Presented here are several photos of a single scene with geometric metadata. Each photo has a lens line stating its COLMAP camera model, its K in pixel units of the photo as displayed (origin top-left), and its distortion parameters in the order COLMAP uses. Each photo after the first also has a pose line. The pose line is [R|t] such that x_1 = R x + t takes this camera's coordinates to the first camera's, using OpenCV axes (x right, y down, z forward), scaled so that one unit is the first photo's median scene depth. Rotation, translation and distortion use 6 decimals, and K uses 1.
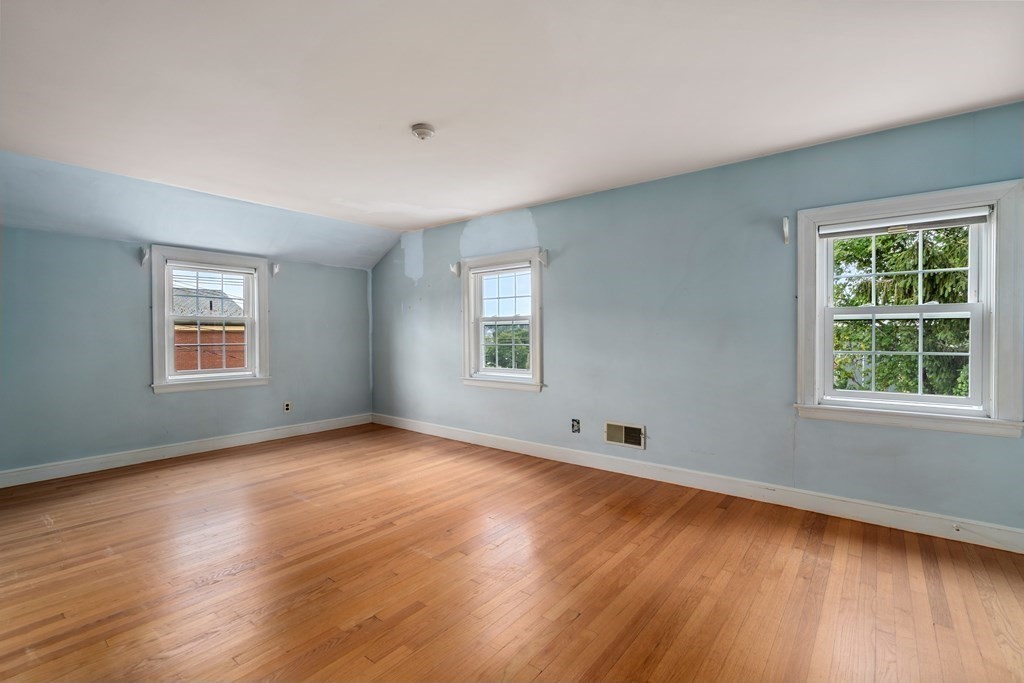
lens RADIAL K [[469.7, 0, 517.0], [0, 469.7, 333.2], [0, 0, 1]] dist [-0.003195, 0.001089]
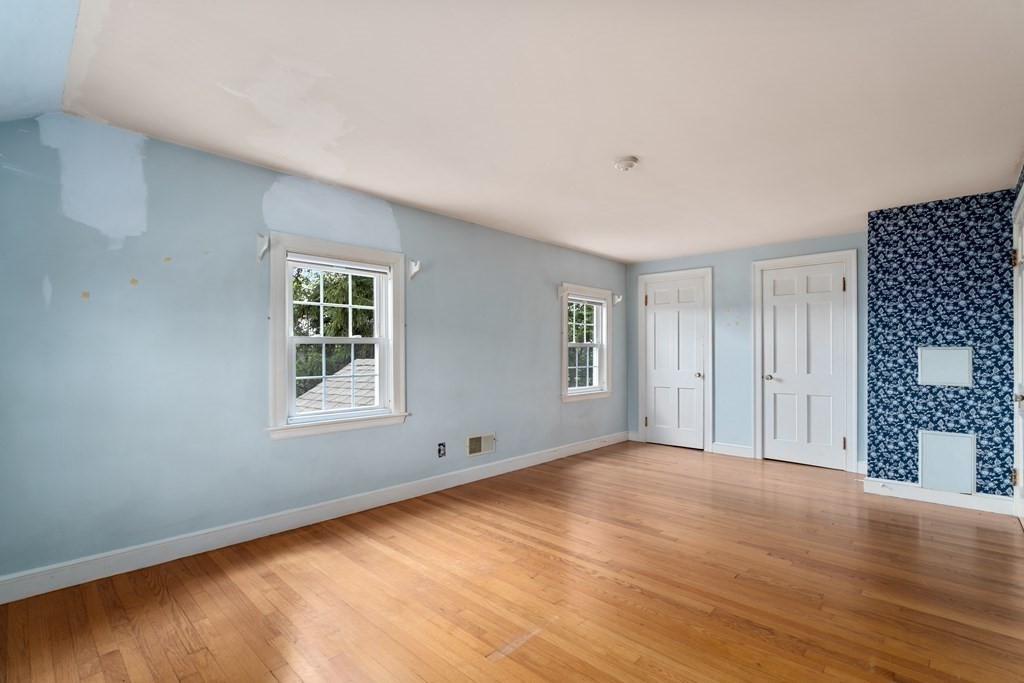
lens RADIAL K [[469.7, 0, 513.6], [0, 469.7, 346.4], [0, 0, 1]] dist [-0.003195, 0.001089]
pose [[0.088129, 0.021039, 0.995887, -0.830761], [0.007858, 0.999731, -0.021815, 0.006512], [-0.996078, 0.009749, 0.087940, 0.767479]]
